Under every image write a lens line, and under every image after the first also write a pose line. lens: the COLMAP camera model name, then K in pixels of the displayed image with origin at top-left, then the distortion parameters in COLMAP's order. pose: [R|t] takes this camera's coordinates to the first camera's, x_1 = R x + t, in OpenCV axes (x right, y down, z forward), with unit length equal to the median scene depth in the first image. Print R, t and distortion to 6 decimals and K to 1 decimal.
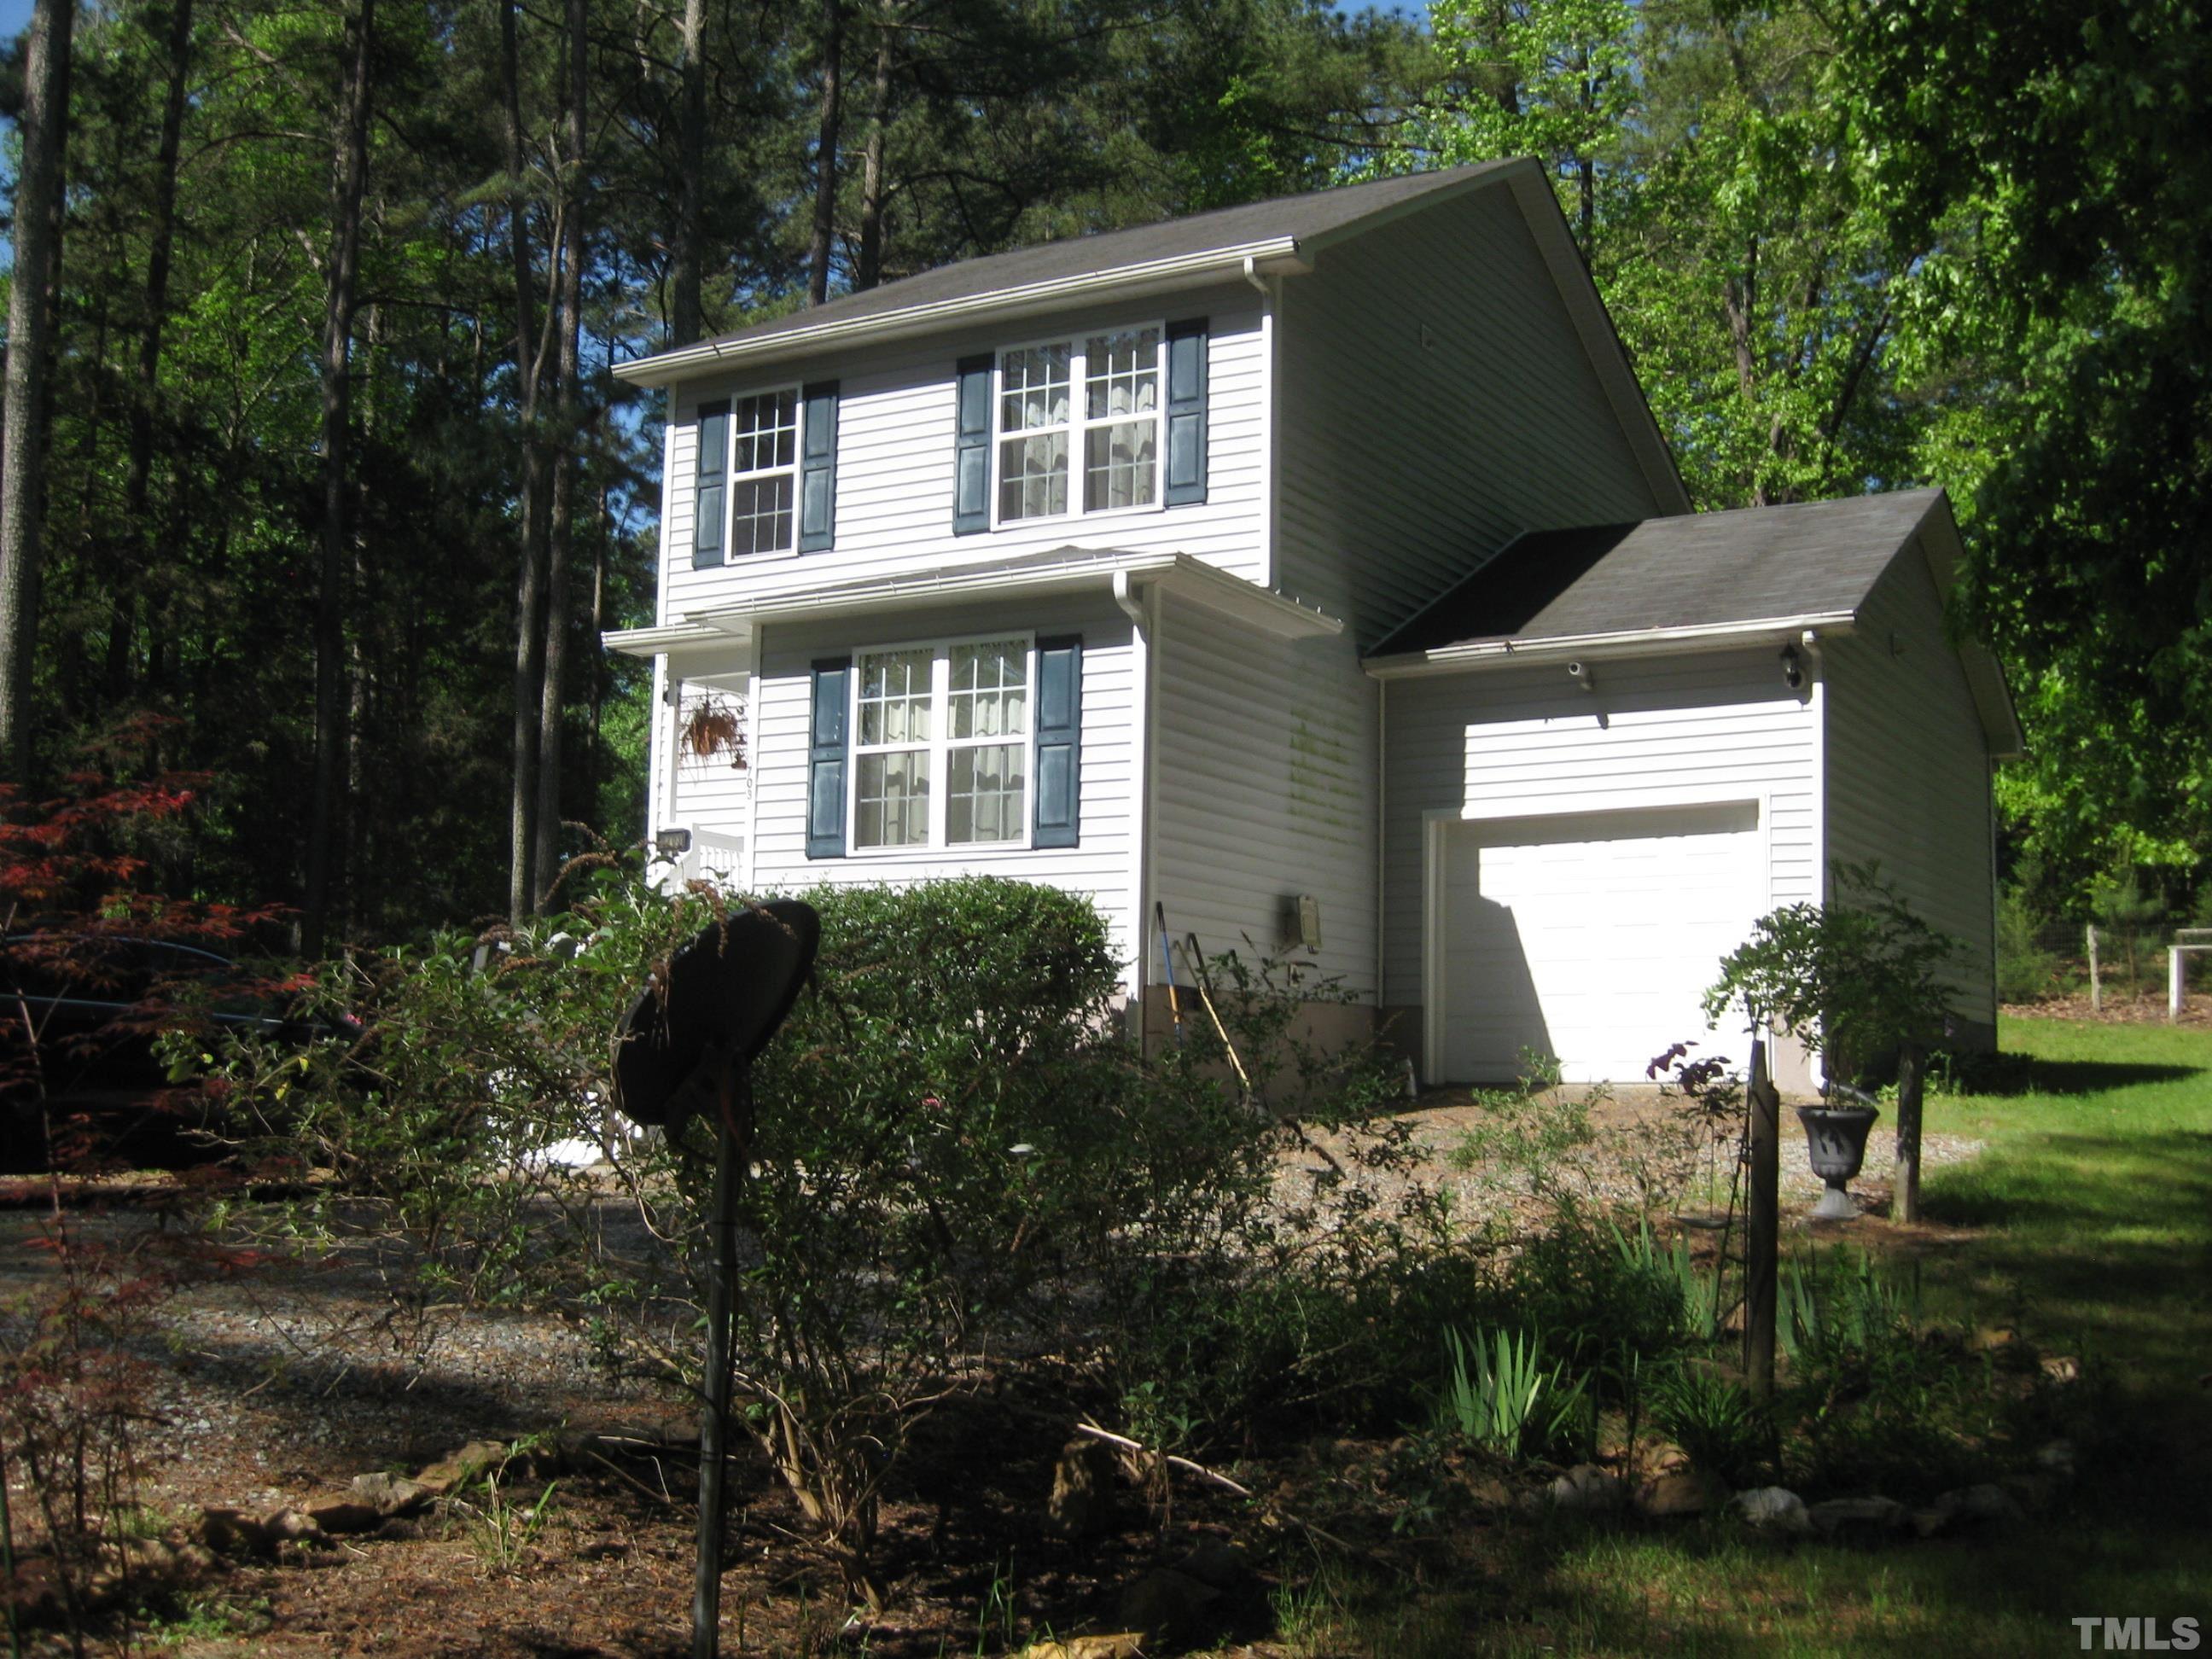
lens RADIAL K [[2470.0, 0, 1106.0], [0, 2470.0, 829.5], [0, 0, 1]] dist [-0.168741, 0.013834]
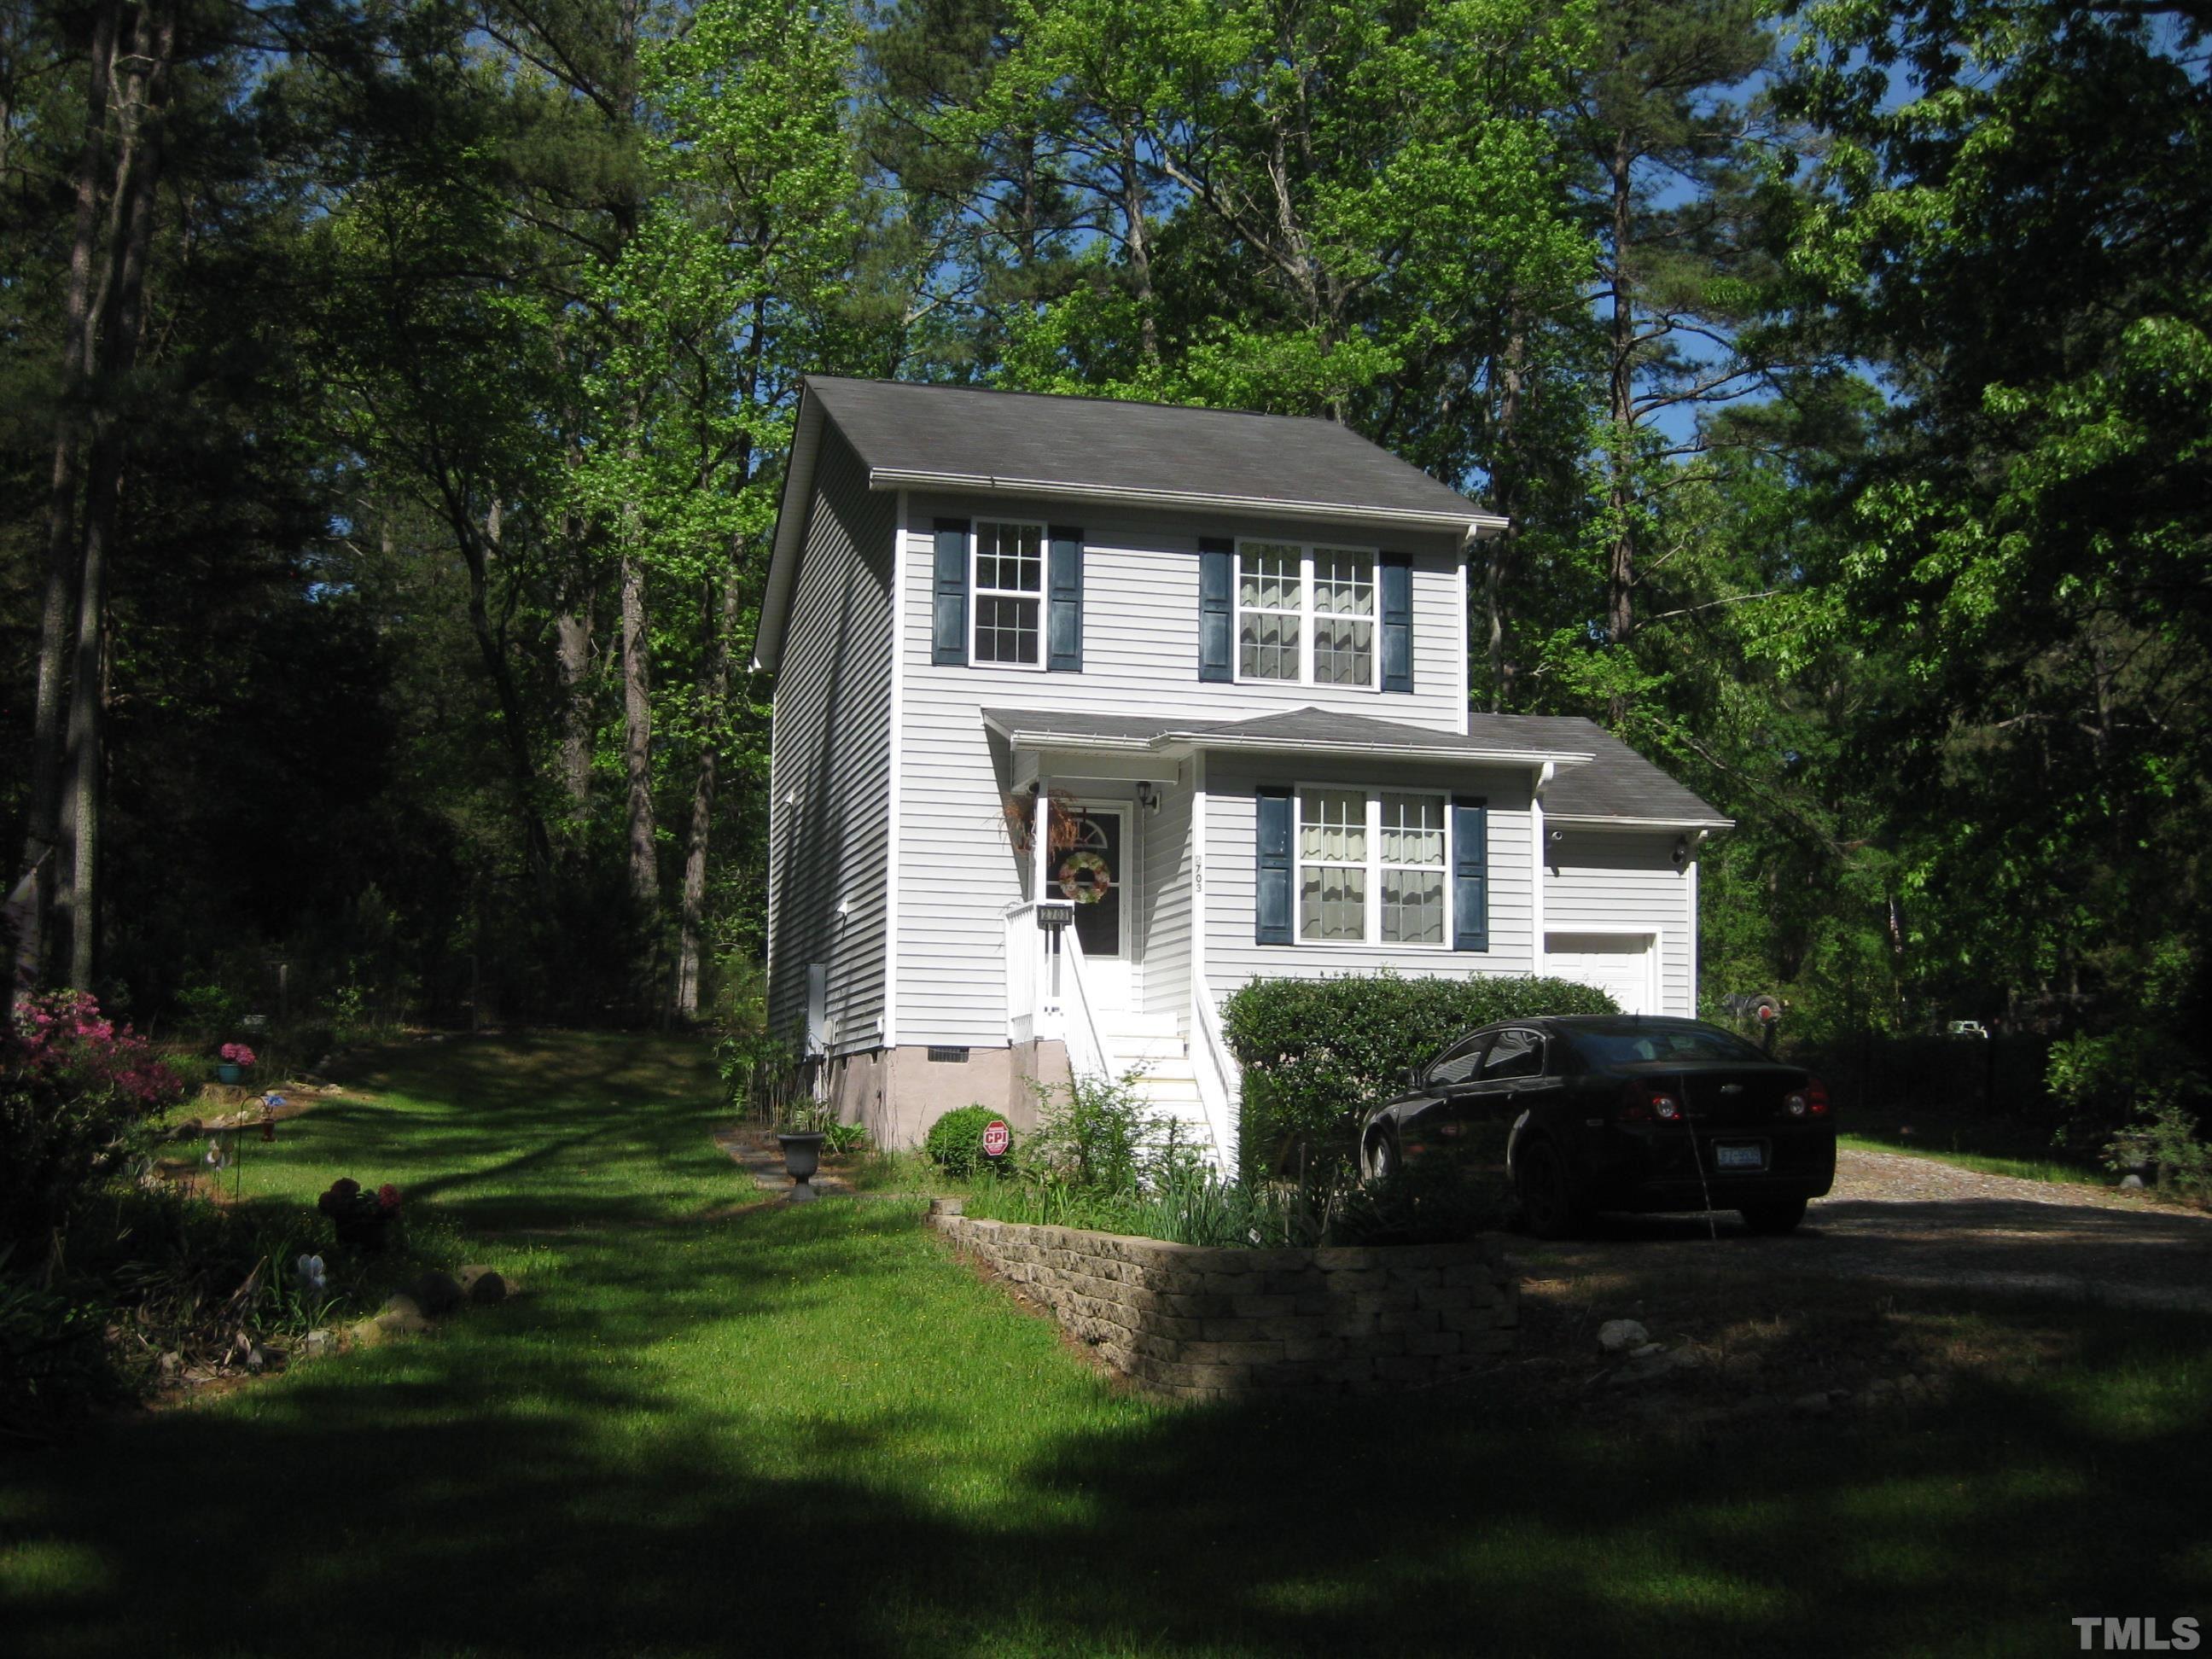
lens RADIAL K [[2470.0, 0, 1106.0], [0, 2470.0, 829.5], [0, 0, 1]] dist [-0.168741, 0.013834]
pose [[0.700107, 0.081542, 0.709367, -0.996761], [-0.079644, 0.996176, -0.035906, 0.004731], [-0.709582, -0.031359, 0.703924, 0.152646]]
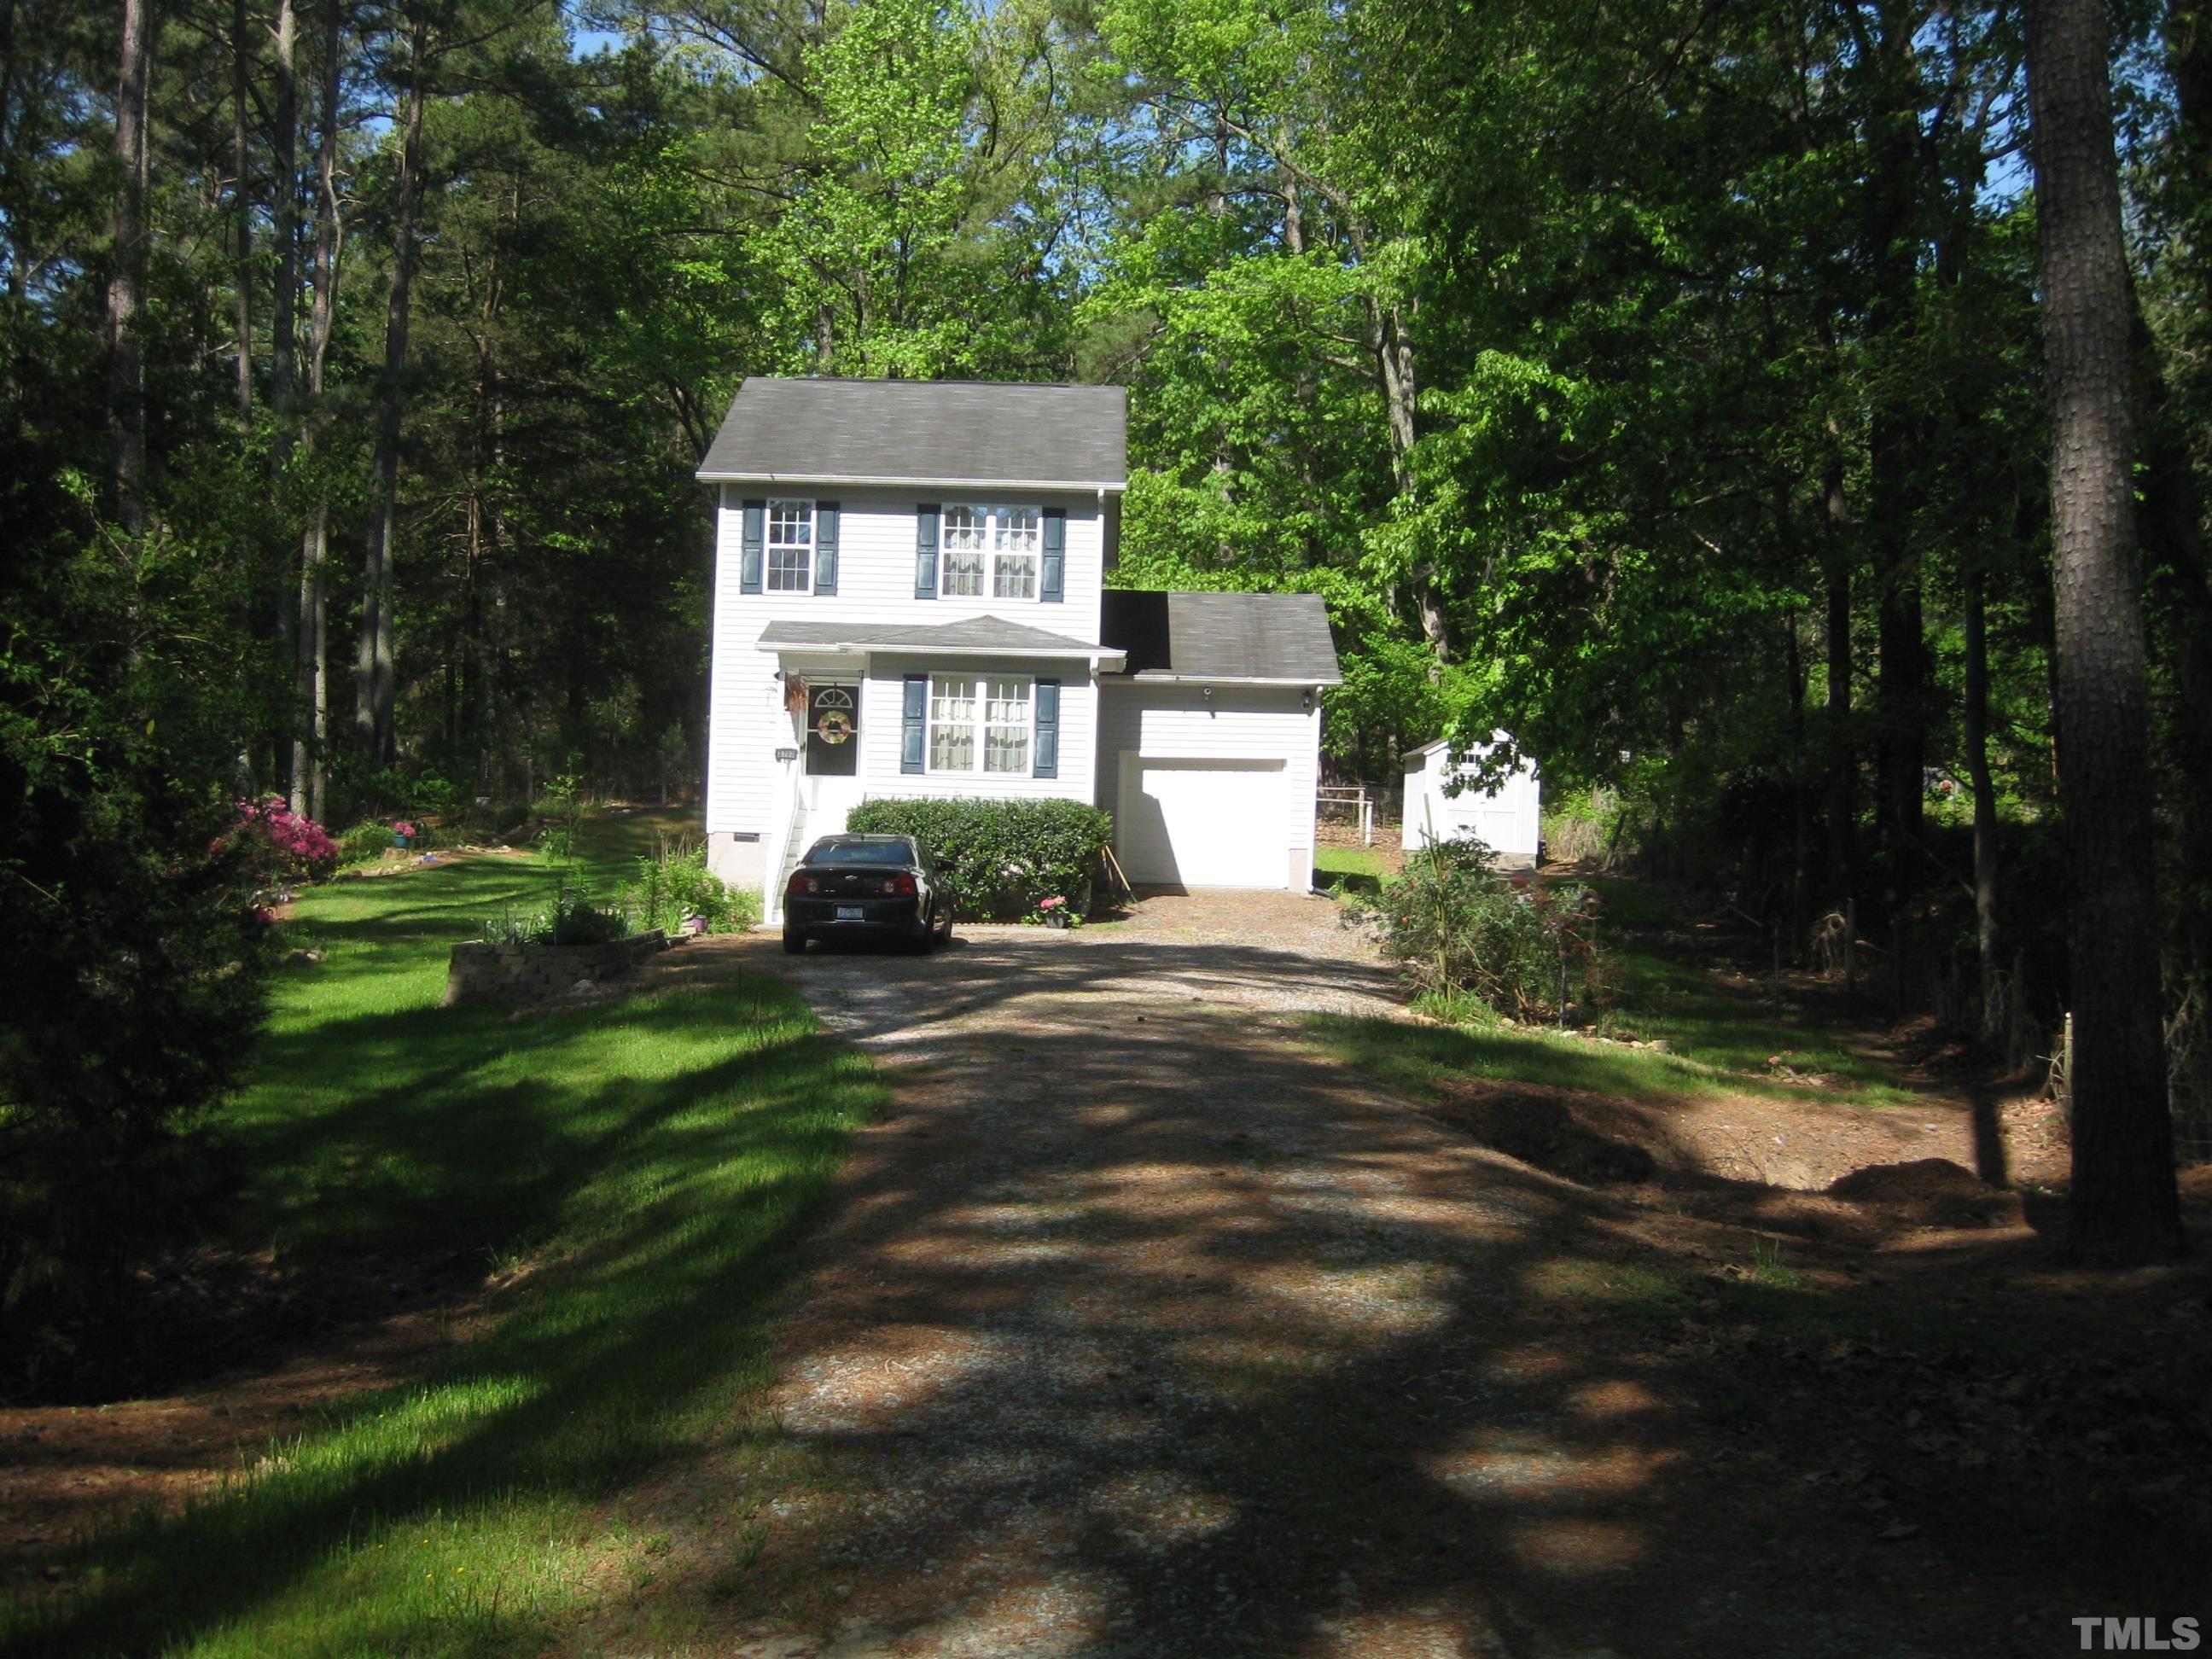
lens RADIAL K [[2470.0, 0, 1106.0], [0, 2470.0, 829.5], [0, 0, 1]] dist [-0.168741, 0.013834]
pose [[0.857003, 0.018774, 0.514969, -0.943565], [-0.075476, 0.993132, 0.089399, -0.125981], [-0.509754, -0.115483, 0.852534, -0.759989]]
